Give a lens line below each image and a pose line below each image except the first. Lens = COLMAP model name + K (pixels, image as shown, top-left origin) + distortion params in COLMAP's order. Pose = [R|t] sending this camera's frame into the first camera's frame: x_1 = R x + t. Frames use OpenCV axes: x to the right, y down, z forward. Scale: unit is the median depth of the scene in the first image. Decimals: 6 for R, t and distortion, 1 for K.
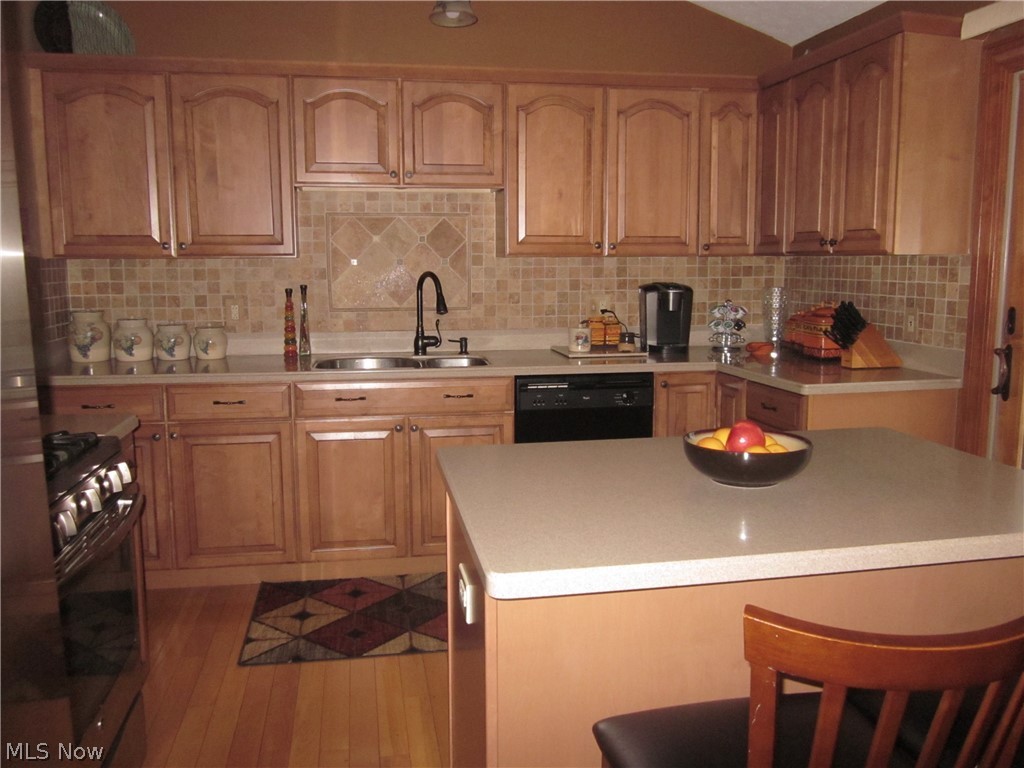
lens RADIAL K [[850.0, 0, 509.5], [0, 850.0, 380.7], [0, 0, 1]] dist [-0.026394, -0.013890]
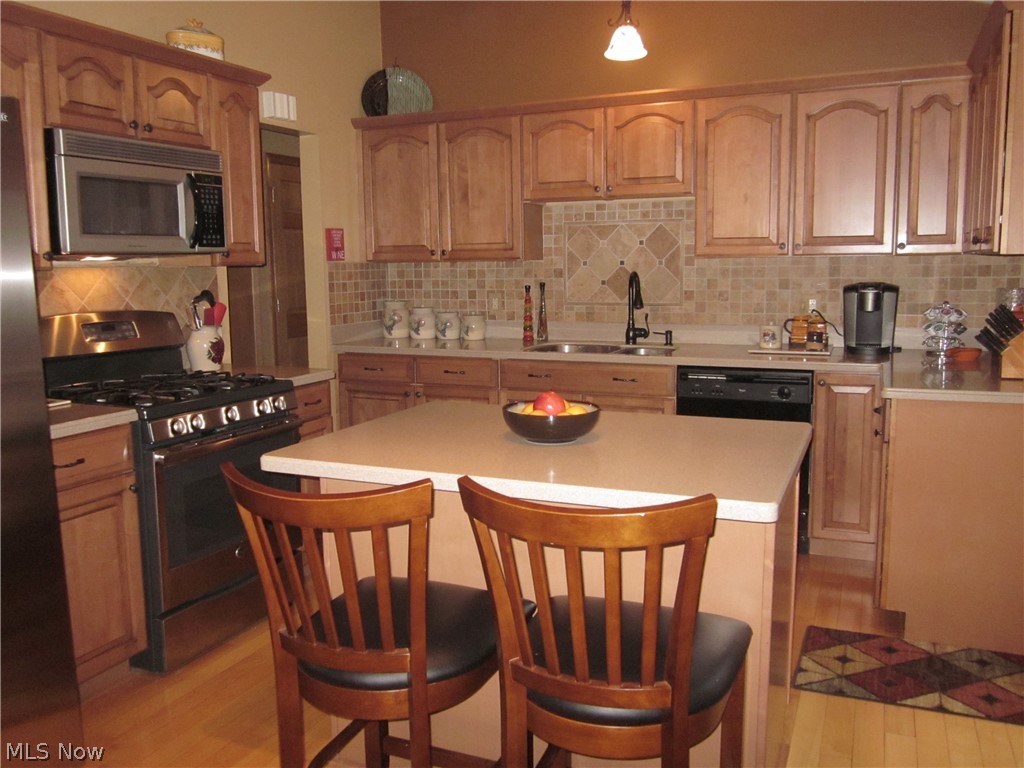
lens RADIAL K [[850.0, 0, 512.0], [0, 850.0, 389.0], [0, 0, 1]] dist [-0.026394, -0.013890]
pose [[0.833622, 0.072803, -0.547516, 0.404630], [-0.065085, 0.997317, 0.033518, 0.001674], [0.548487, 0.007694, 0.836124, -0.044613]]
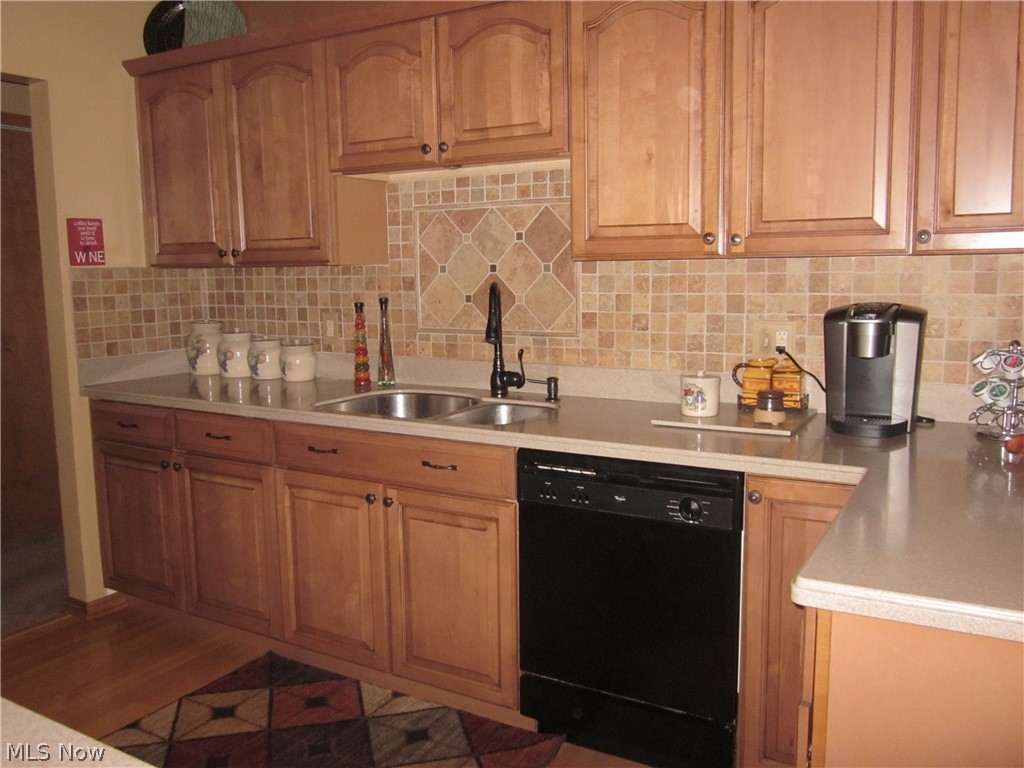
lens RADIAL K [[850.0, 0, 511.6], [0, 850.0, 384.9], [0, 0, 1]] dist [-0.026394, -0.013890]
pose [[0.761933, 0.081189, -0.642546, 0.379772], [-0.078826, 0.996361, 0.032424, -0.066756], [0.642841, 0.025945, 0.765560, 0.465643]]
